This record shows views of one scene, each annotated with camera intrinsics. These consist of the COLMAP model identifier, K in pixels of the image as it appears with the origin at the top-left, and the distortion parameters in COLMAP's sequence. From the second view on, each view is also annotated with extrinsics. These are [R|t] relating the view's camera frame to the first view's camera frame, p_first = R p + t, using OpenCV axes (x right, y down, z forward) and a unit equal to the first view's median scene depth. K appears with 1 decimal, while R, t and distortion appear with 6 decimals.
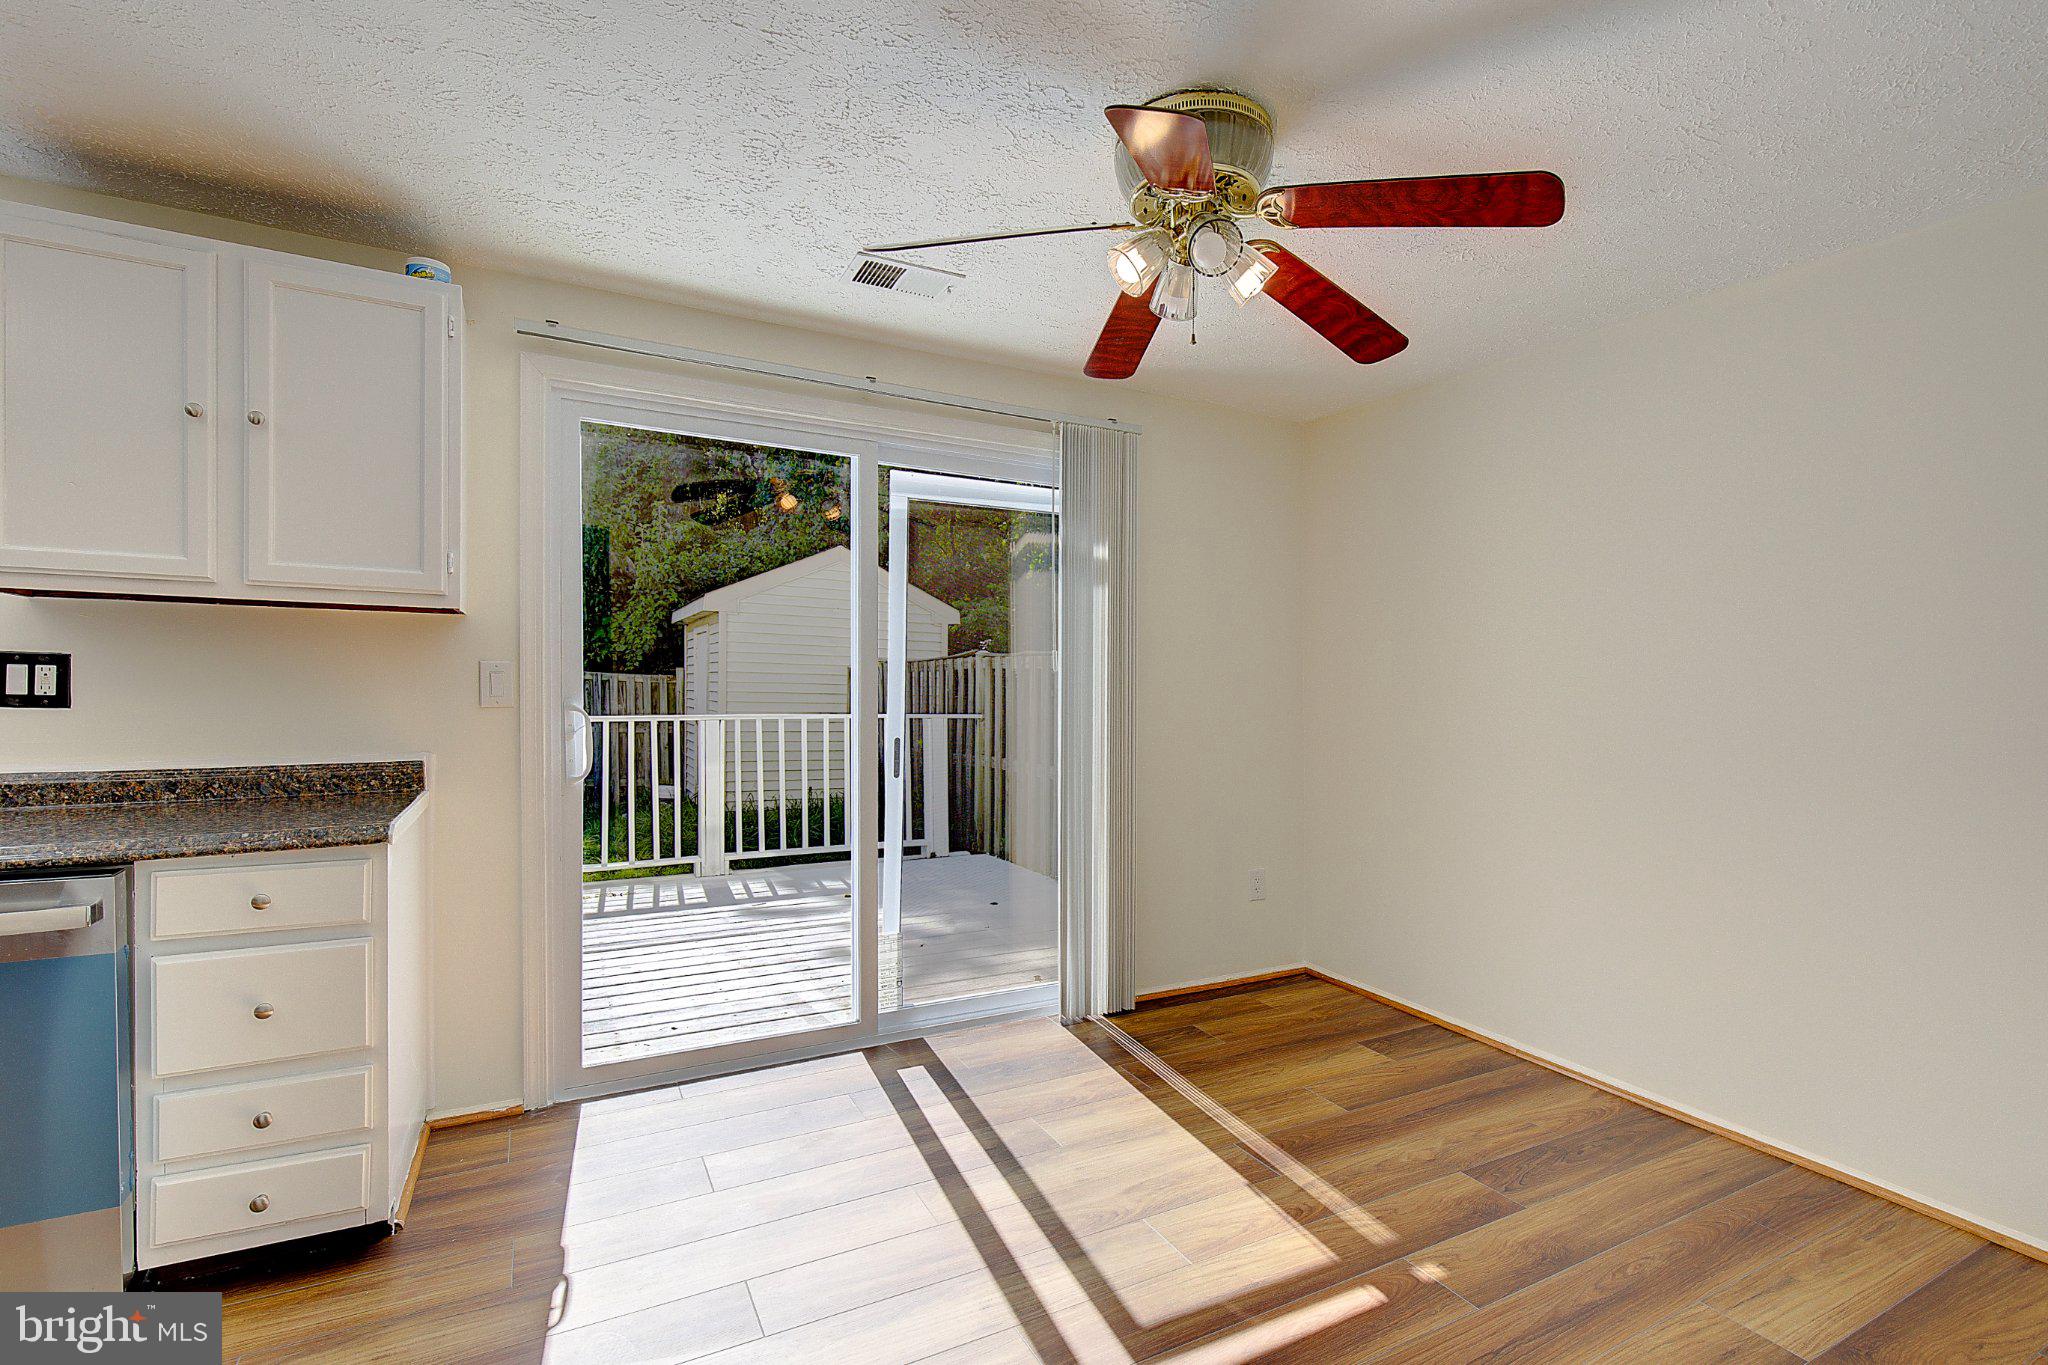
lens RADIAL K [[931.6, 0, 1056.5], [0, 931.6, 712.0], [0, 0, 1]] dist [-0.002337, -0.001183]
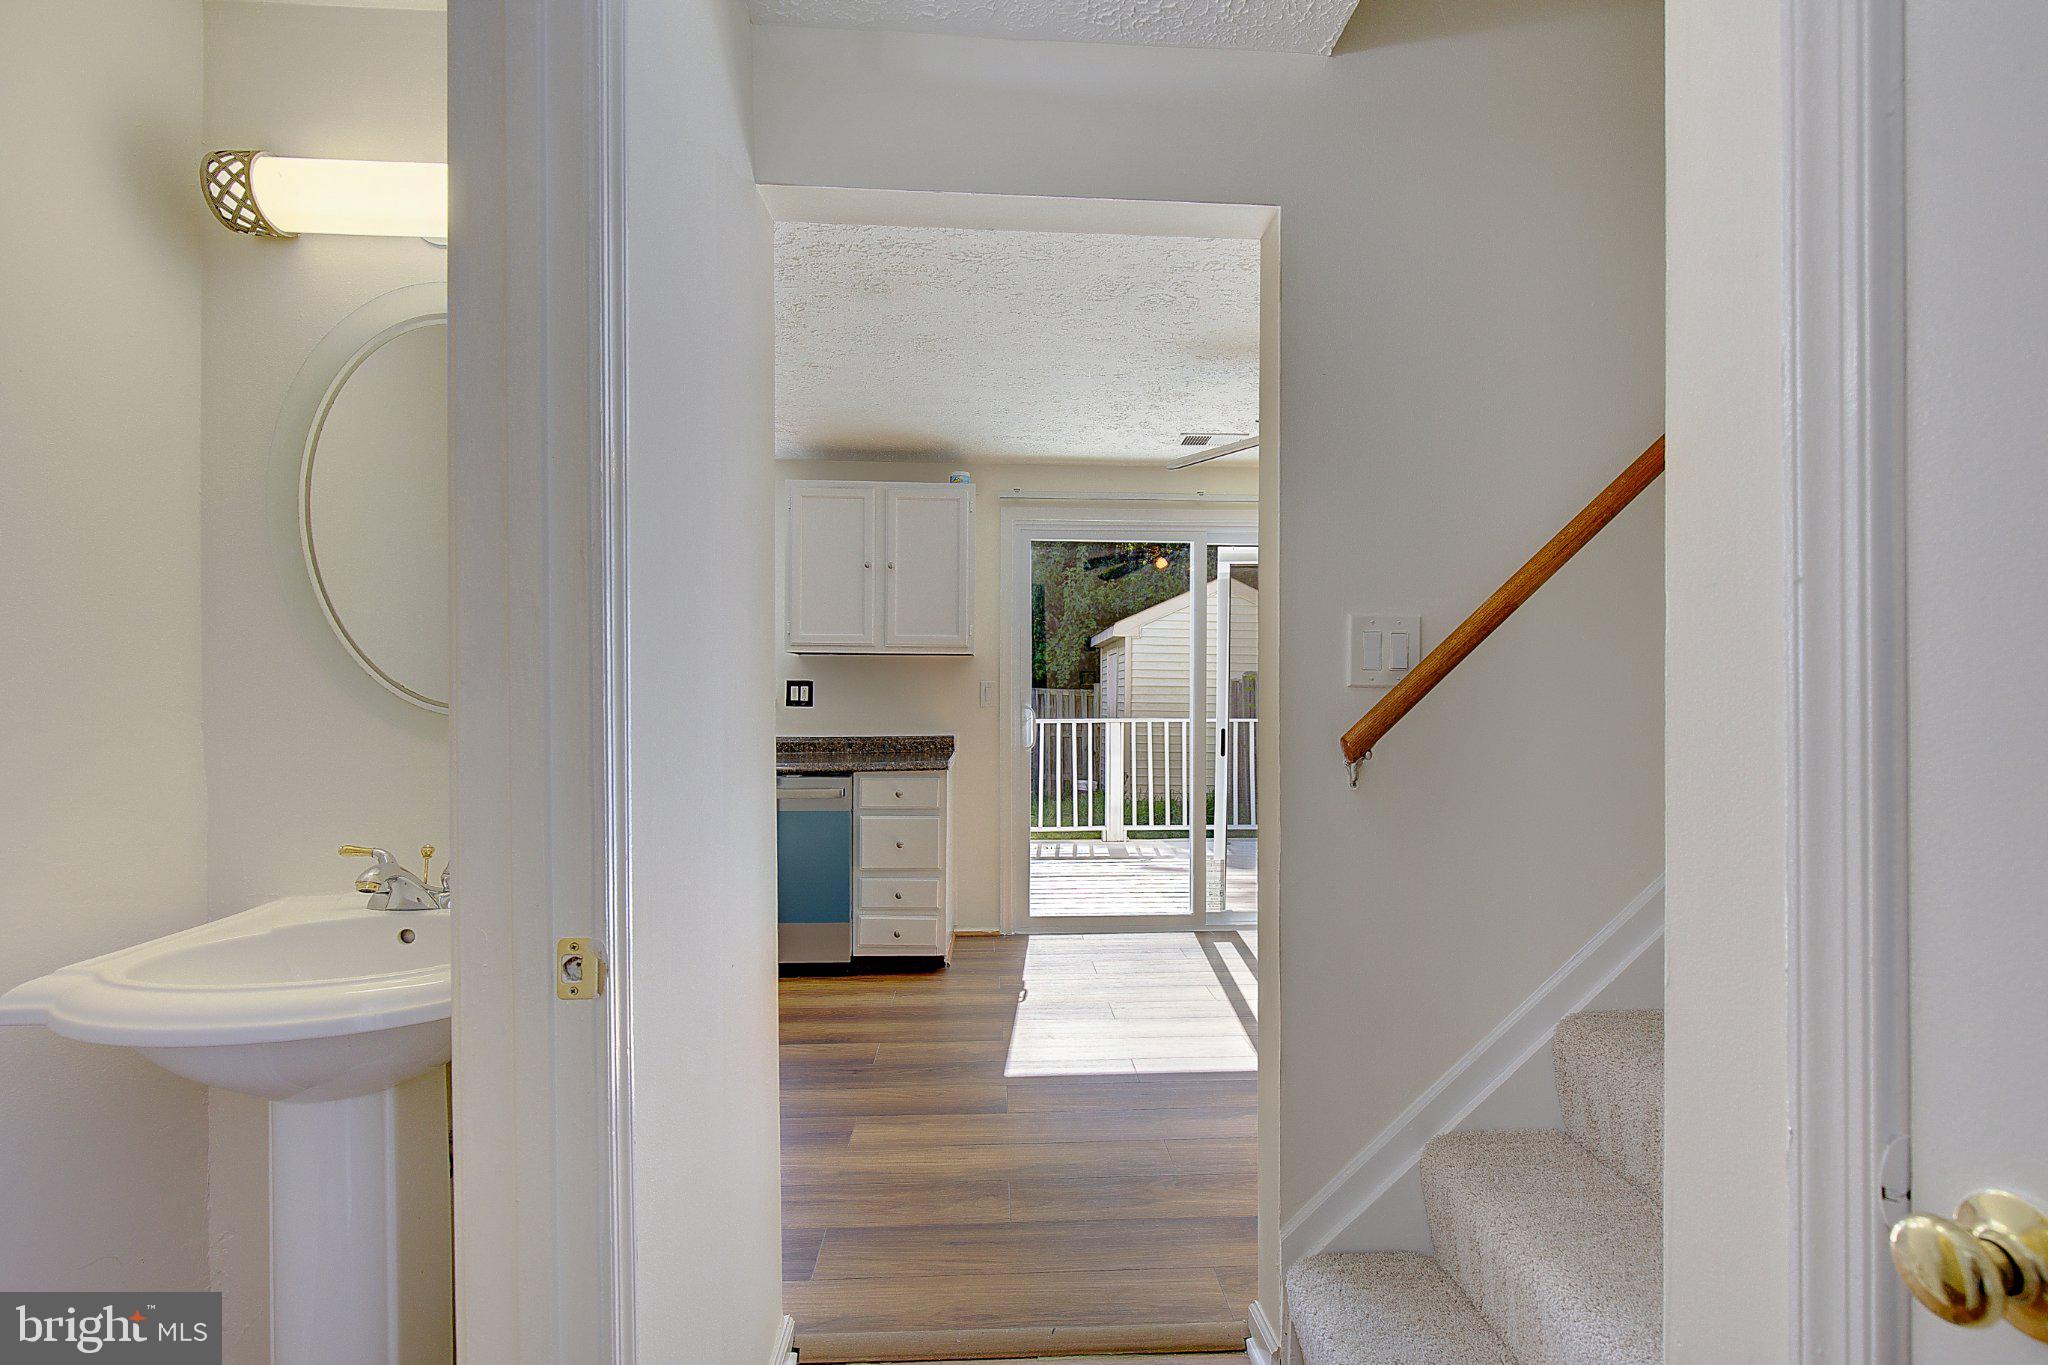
lens RADIAL K [[959.7, 0, 1050.6], [0, 959.7, 710.4], [0, 0, 1]] dist [-0.021291, 0.000538]
pose [[0.904463, -0.002987, -0.426543, 0.251263], [-0.004318, 0.999860, -0.016158, 0.026740], [0.426531, 0.016456, 0.904323, -0.528038]]
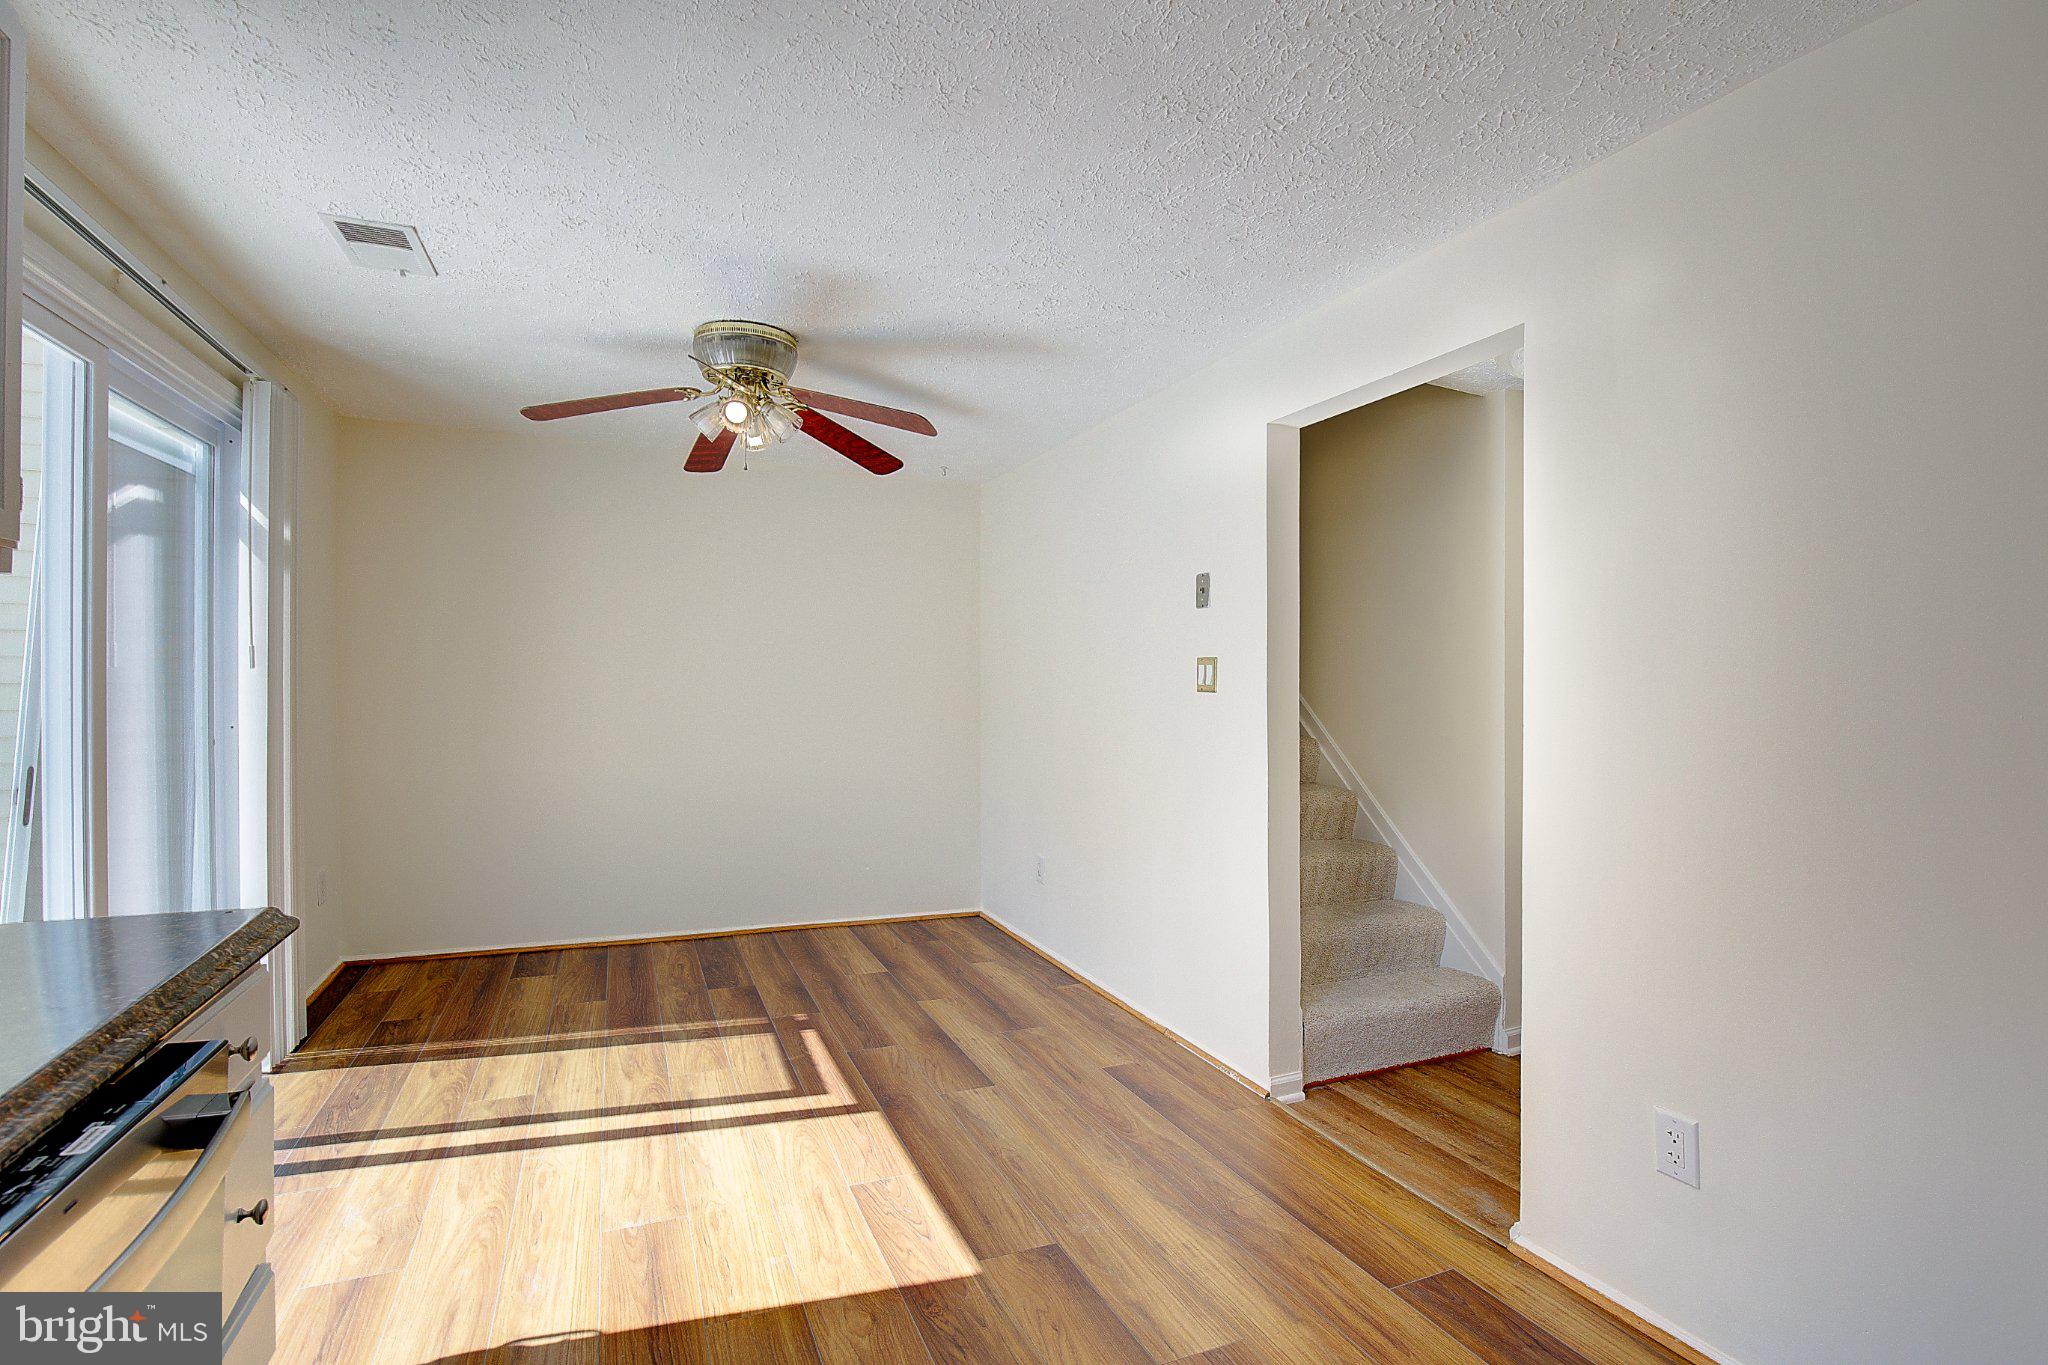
lens RADIAL K [[940.2, 0, 1024.0], [0, 940.2, 682.5], [0, 0, 1]] dist [-0.033284, -0.000288]
pose [[0.093893, -0.011554, 0.995515, -0.876891], [0.018585, 0.999779, 0.009850, -0.023730], [-0.995409, 0.017577, 0.094087, 0.256763]]
